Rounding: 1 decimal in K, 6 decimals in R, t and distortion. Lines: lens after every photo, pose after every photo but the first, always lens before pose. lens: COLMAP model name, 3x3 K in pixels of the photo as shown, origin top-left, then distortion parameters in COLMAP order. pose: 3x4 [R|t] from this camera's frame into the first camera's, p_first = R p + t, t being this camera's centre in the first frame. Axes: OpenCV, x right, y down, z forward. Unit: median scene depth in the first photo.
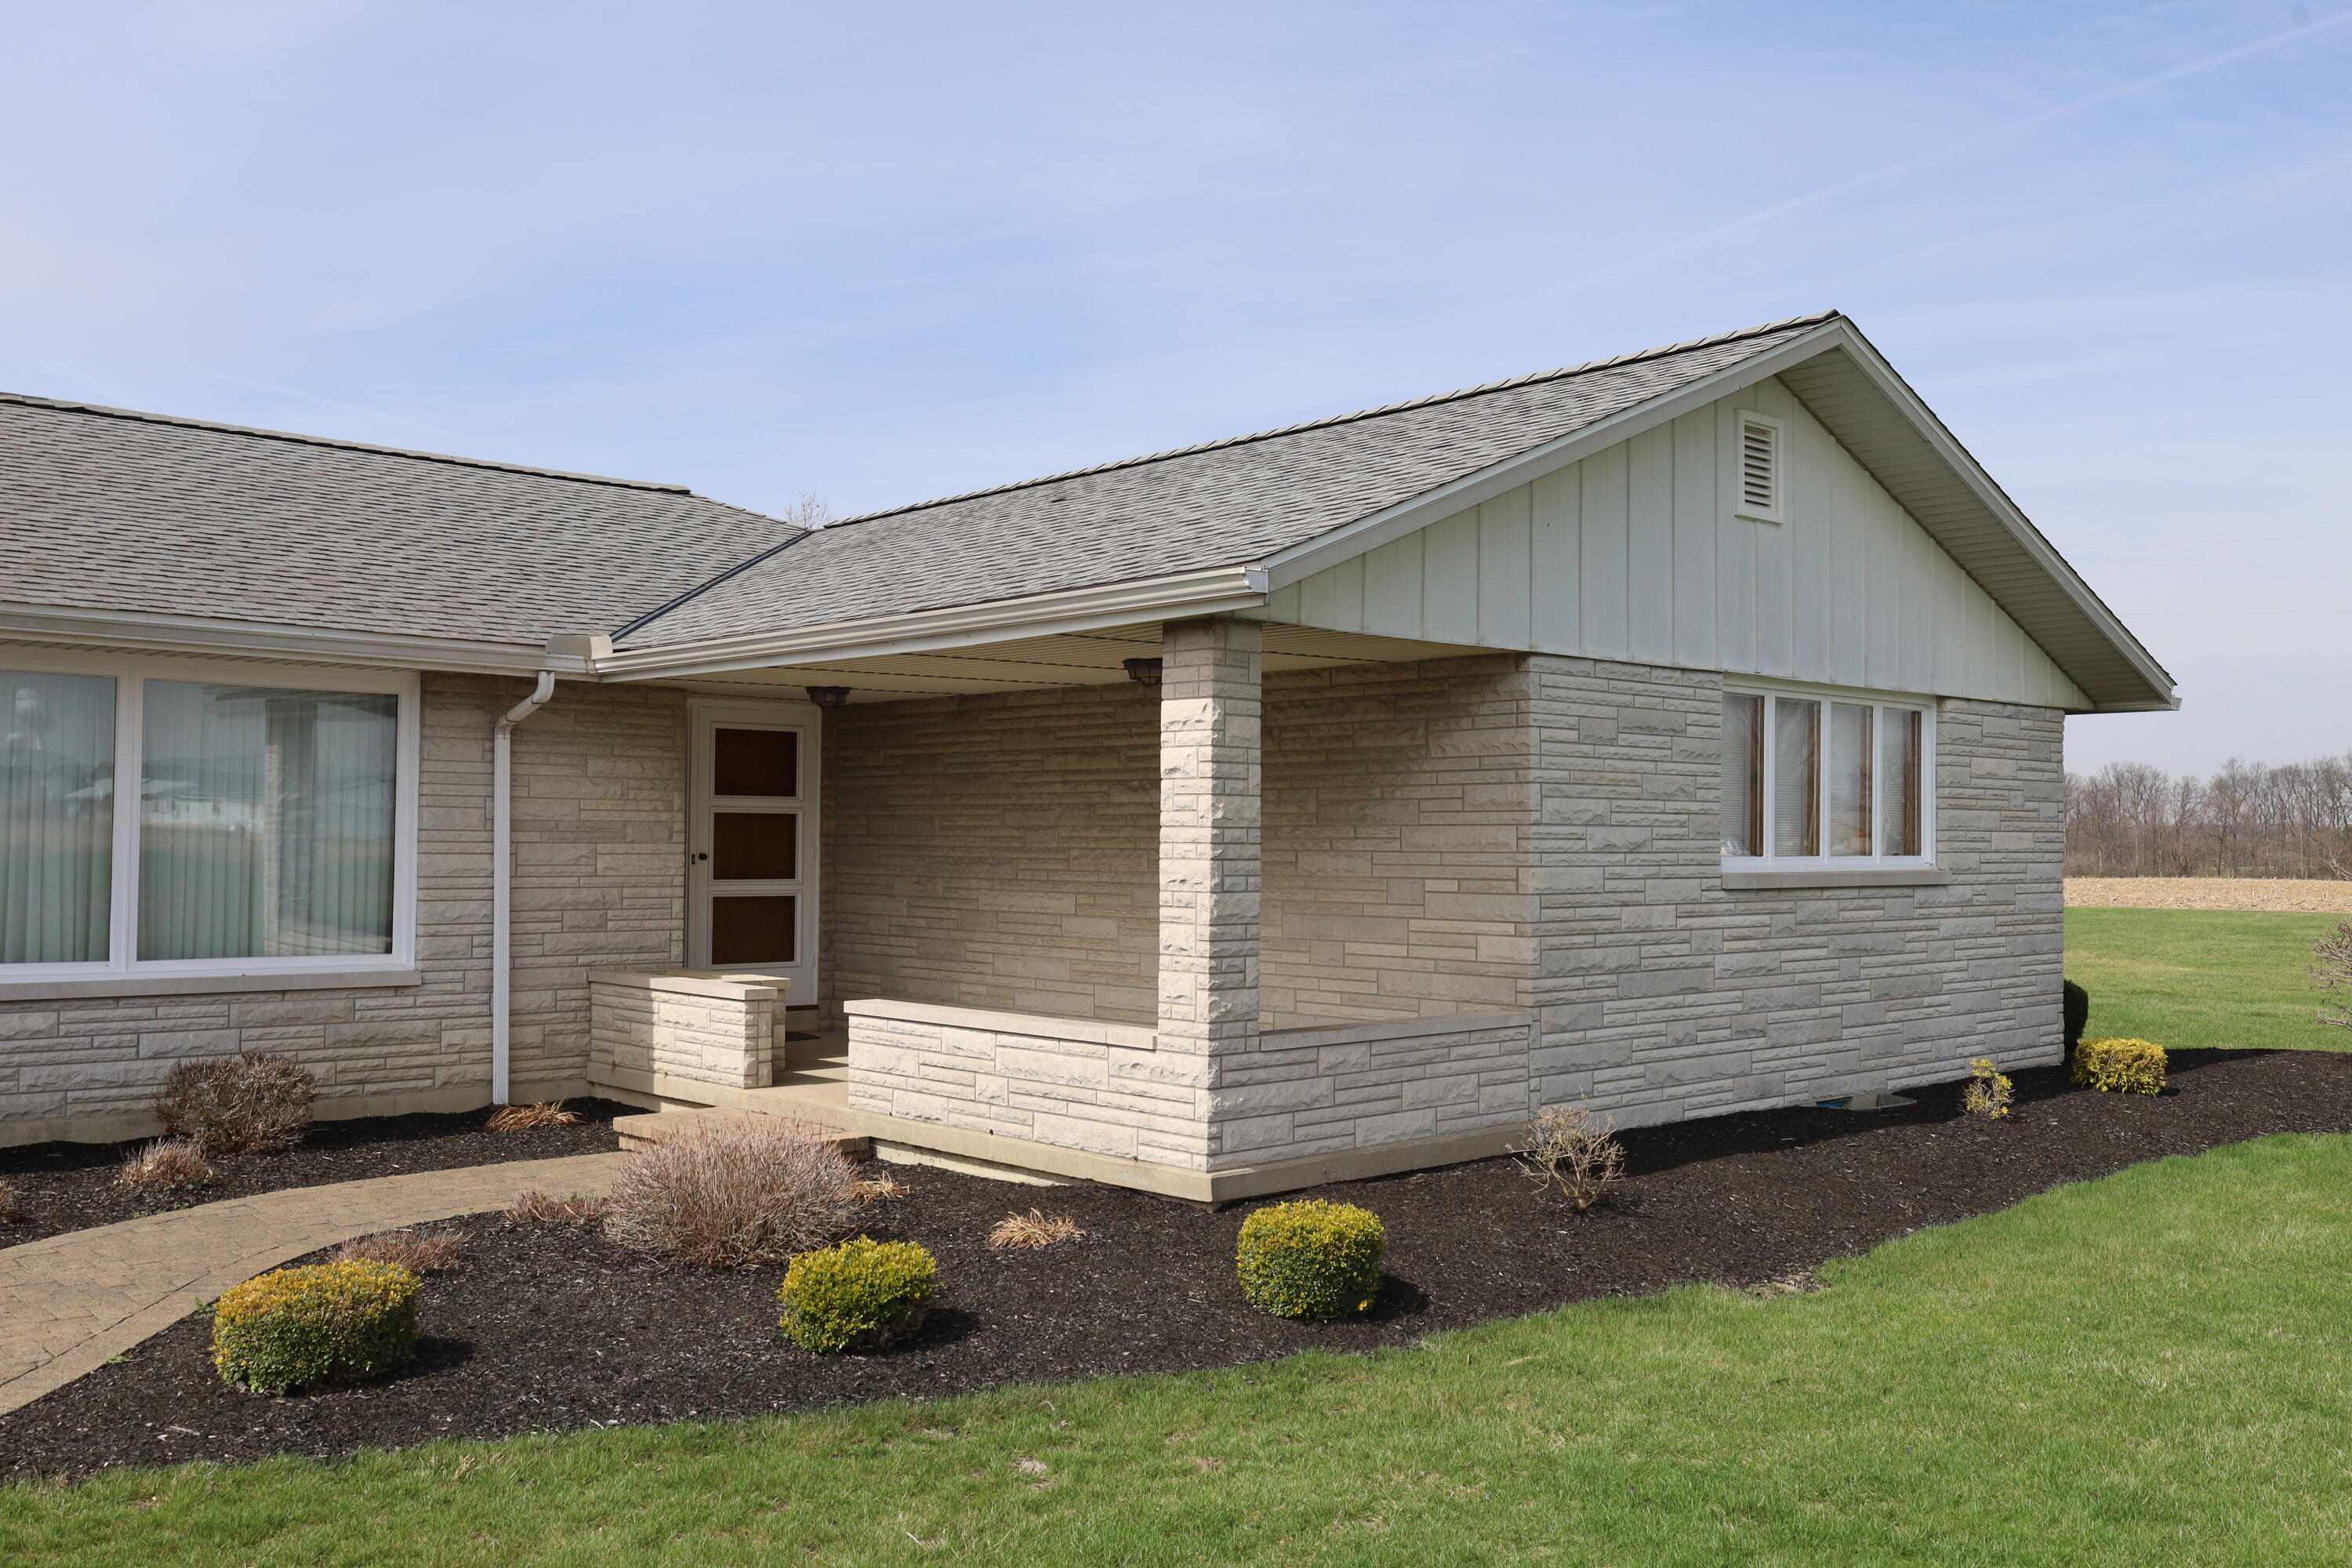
lens RADIAL K [[2029.9, 0, 1190.0], [0, 2029.9, 796.9], [0, 0, 1]] dist [-0.021106, 0.017569]
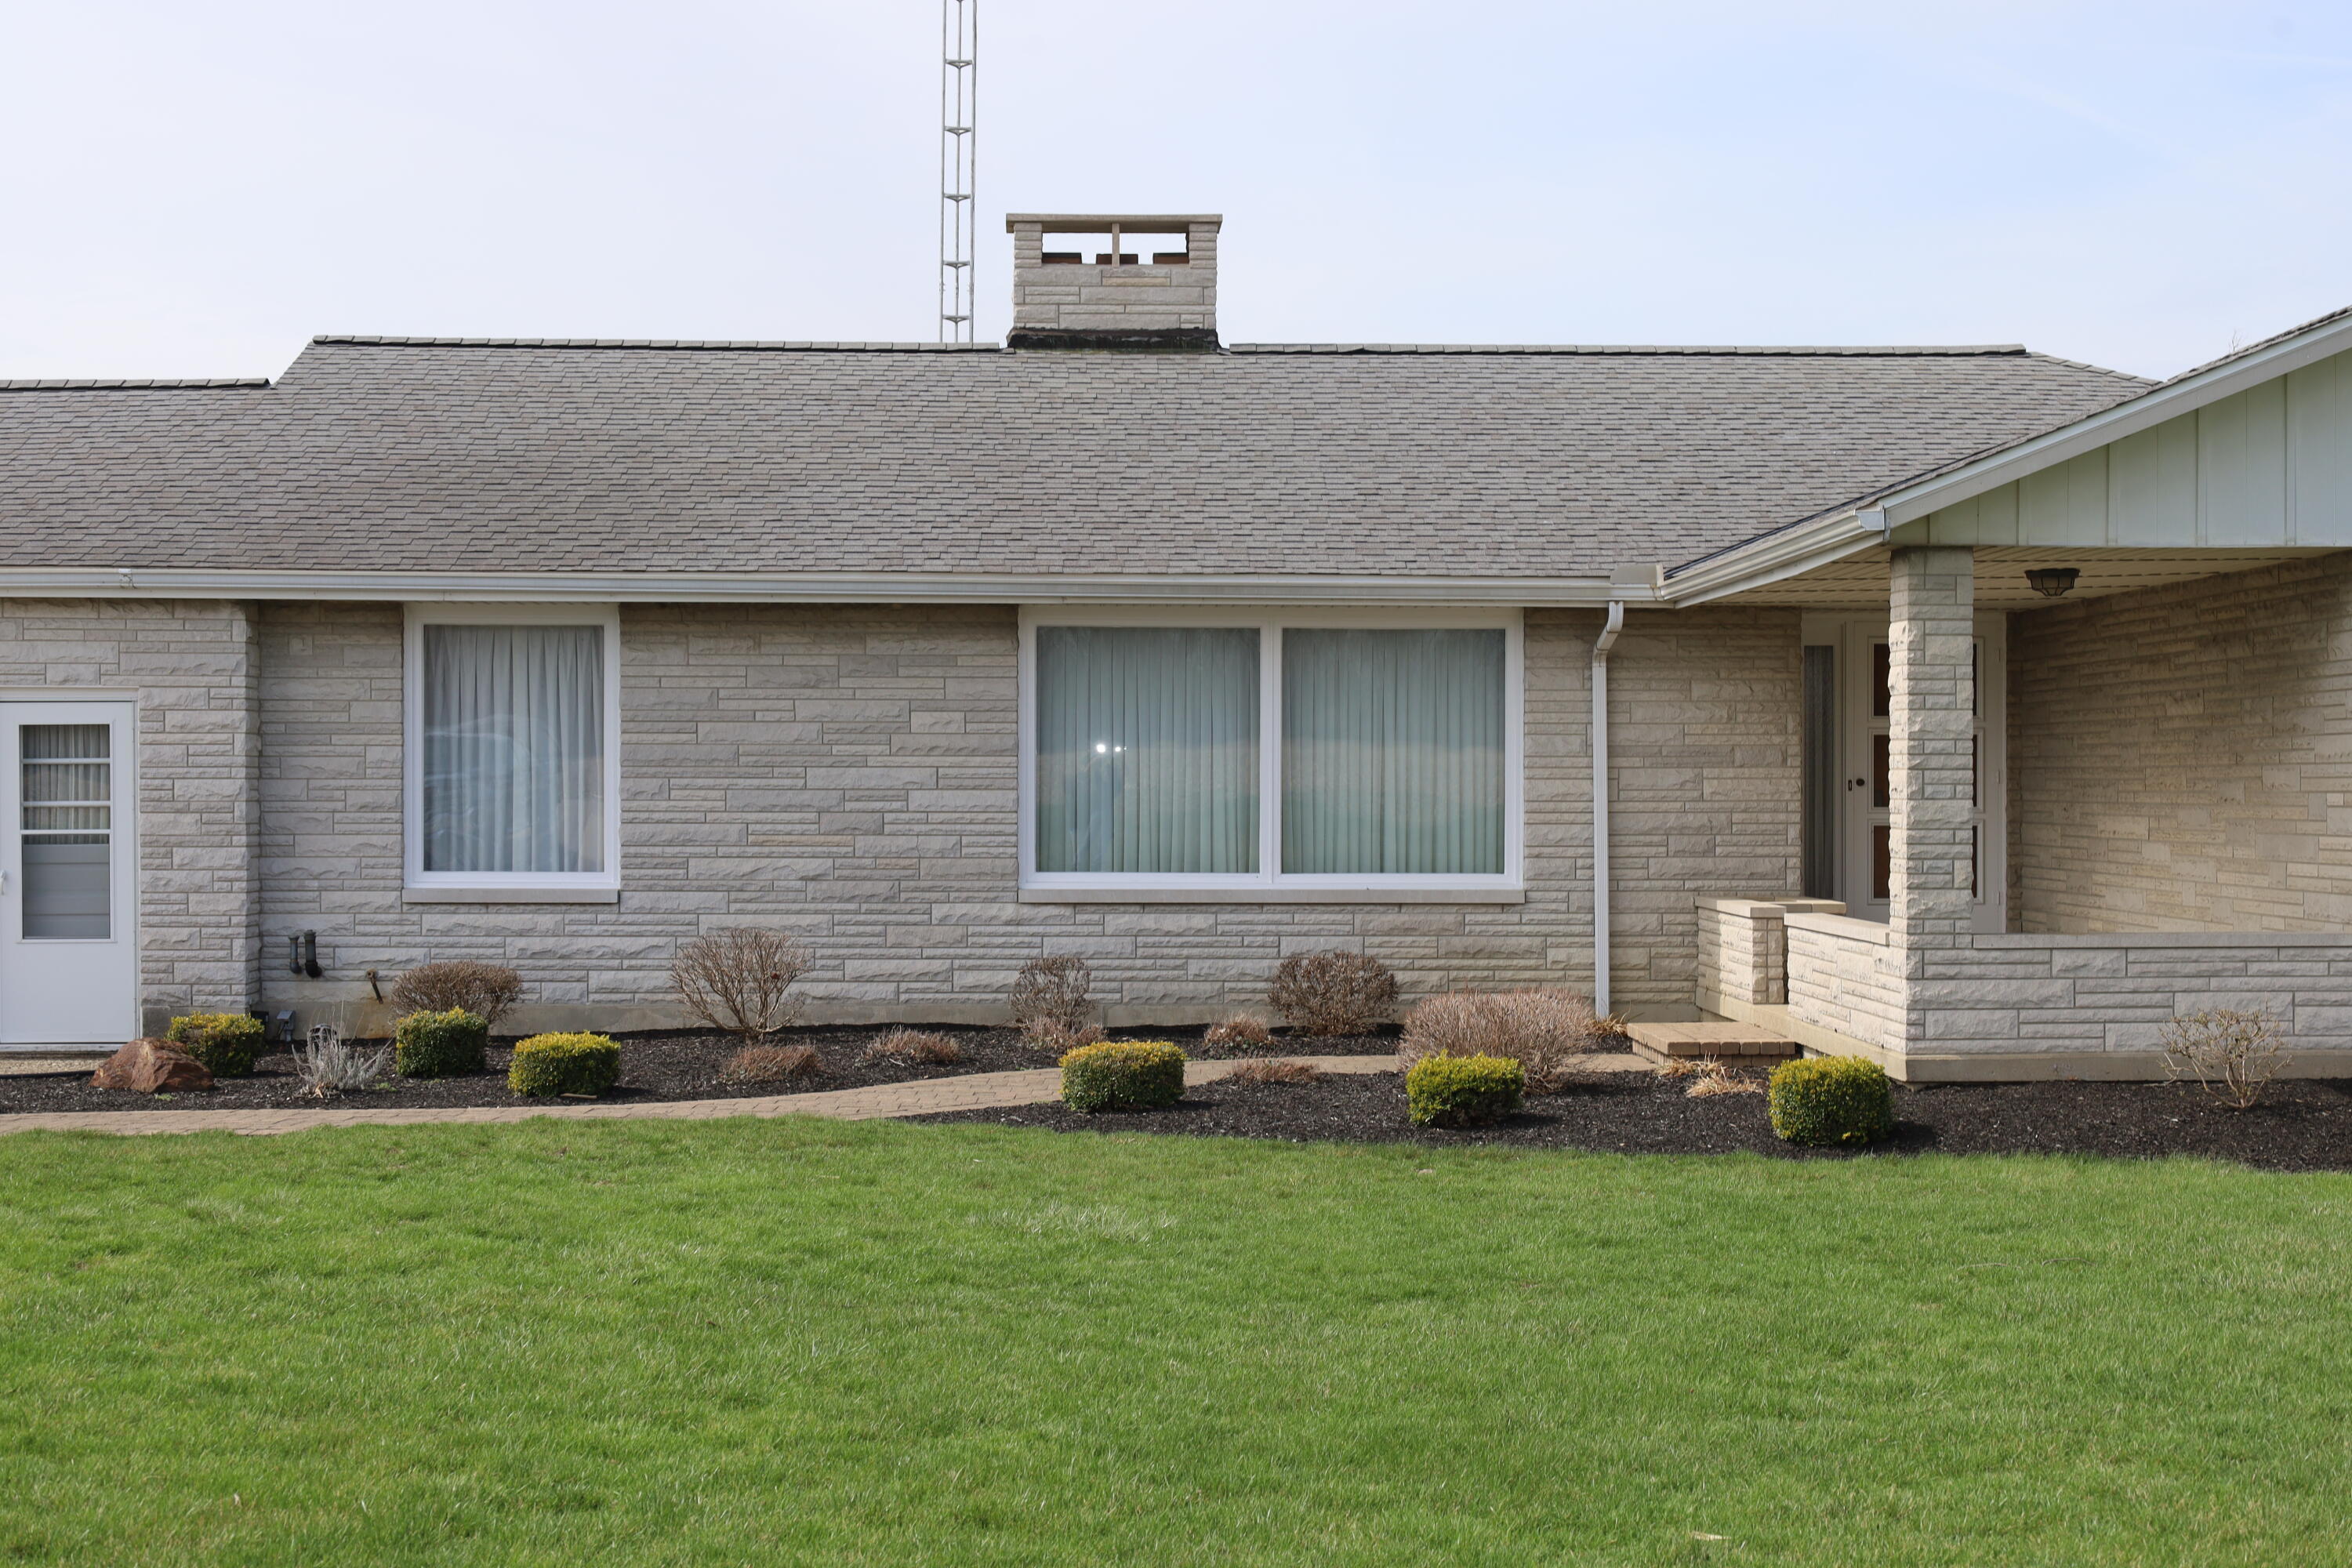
lens RADIAL K [[3467.1, 0, 1171.0], [0, 3467.1, 796.7], [0, 0, 1]] dist [-0.009634, 0.000000]
pose [[0.745078, -0.006046, -0.666950, 0.719609], [0.020691, 0.999687, 0.014052, 0.008576], [0.666657, -0.024269, 0.744970, -0.489747]]
